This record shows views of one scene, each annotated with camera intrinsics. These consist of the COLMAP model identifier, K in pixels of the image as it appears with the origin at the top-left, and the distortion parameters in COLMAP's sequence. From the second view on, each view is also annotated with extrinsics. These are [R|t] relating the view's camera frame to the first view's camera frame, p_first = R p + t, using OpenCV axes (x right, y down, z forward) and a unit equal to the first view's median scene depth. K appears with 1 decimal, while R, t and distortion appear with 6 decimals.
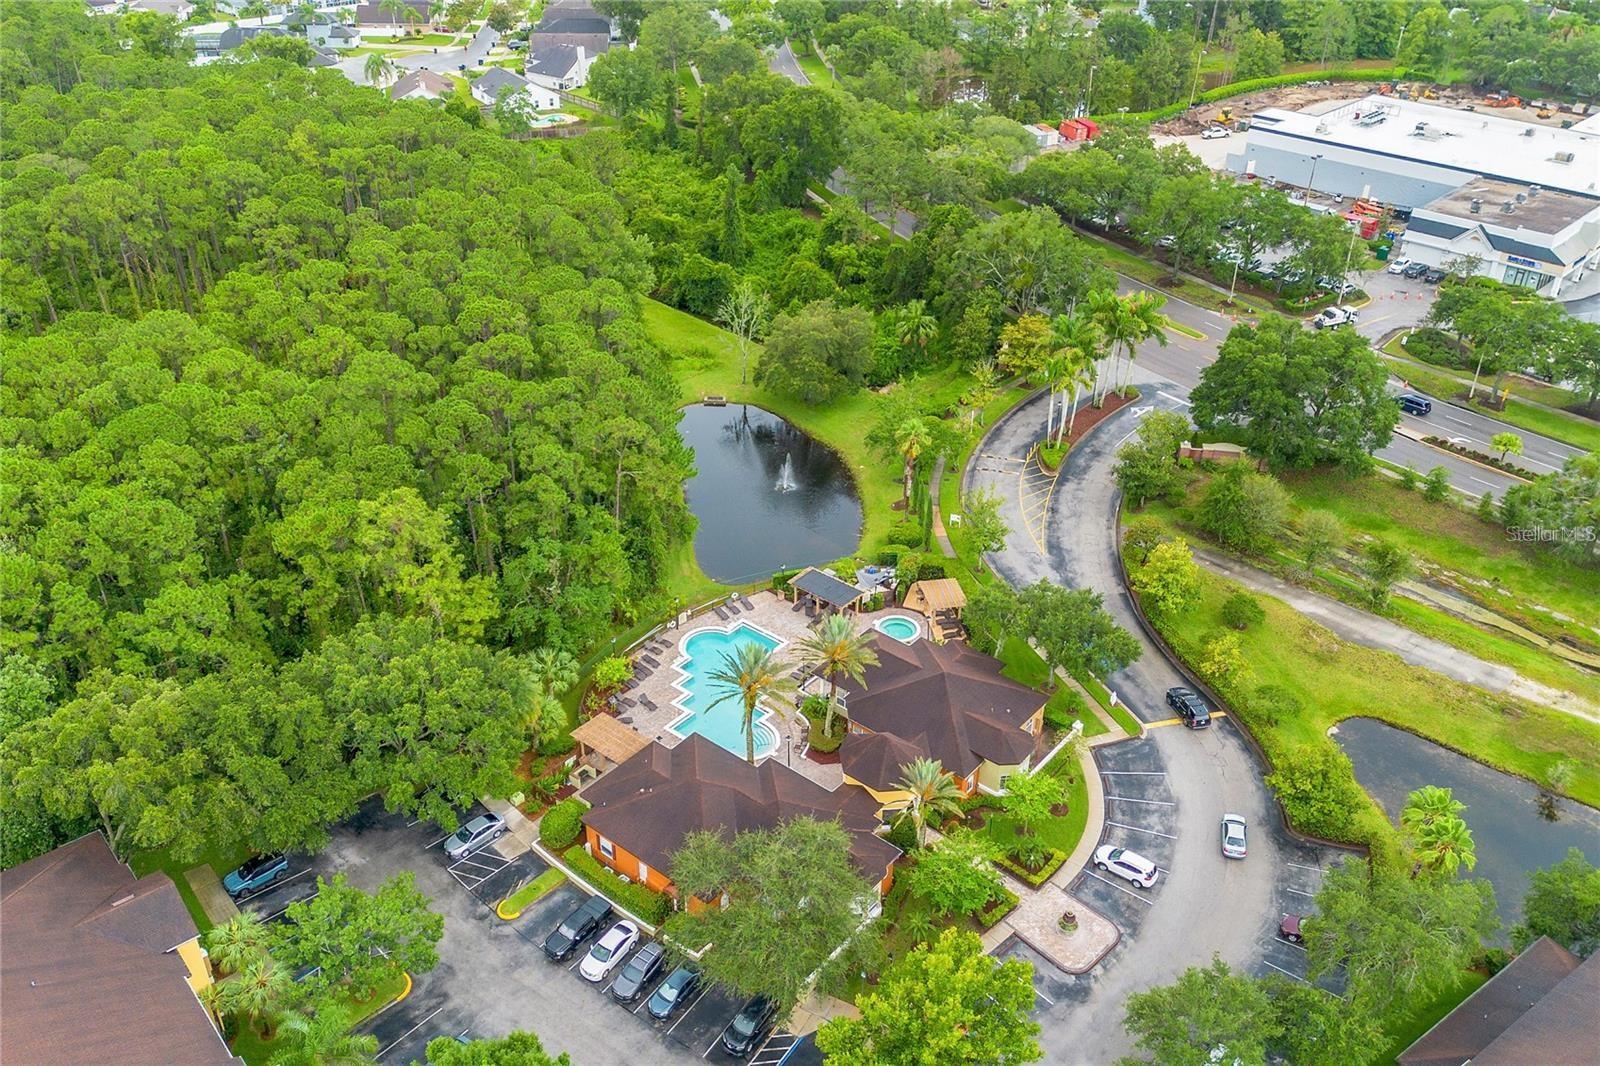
lens RADIAL K [[1331.1, 0, 800.0], [0, 1331.1, 533.0], [0, 0, 1]] dist [0.107220, -0.137595]
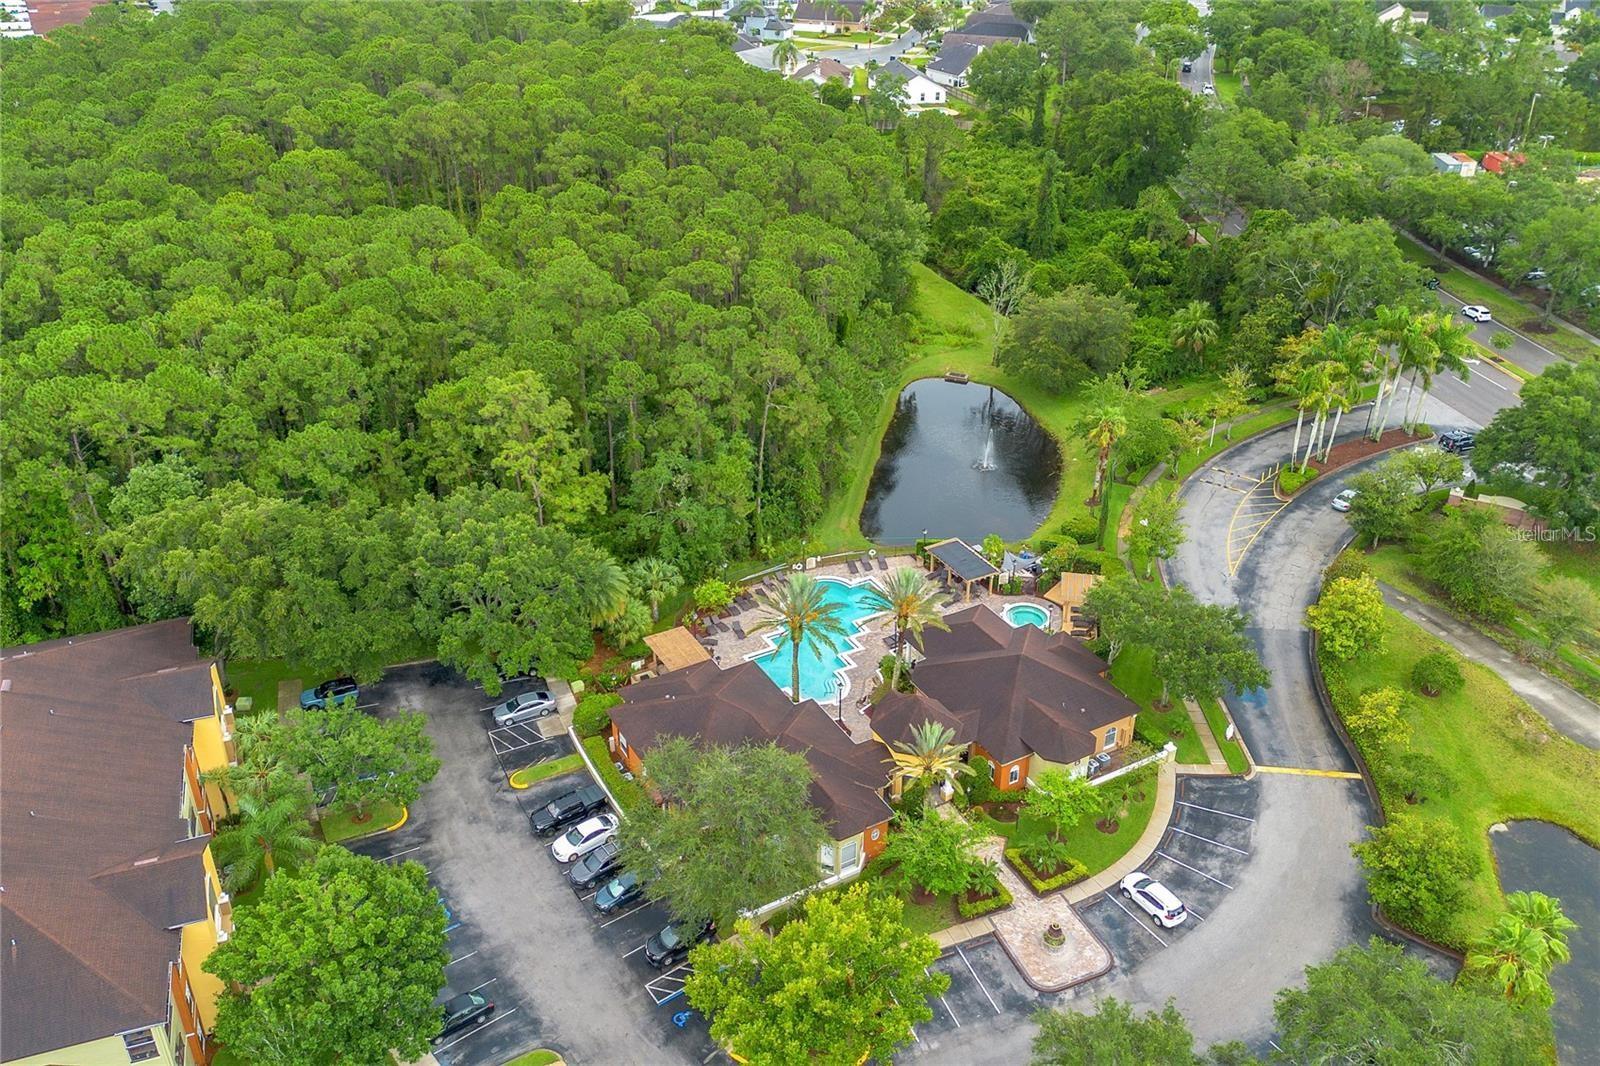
lens RADIAL K [[1331.1, 0, 800.0], [0, 1331.1, 533.0], [0, 0, 1]] dist [0.107220, -0.137595]
pose [[0.934784, 0.173696, -0.309853, 0.201492], [-0.181755, 0.983339, 0.002906, 0.040451], [0.305196, 0.053601, 0.950780, 0.063808]]
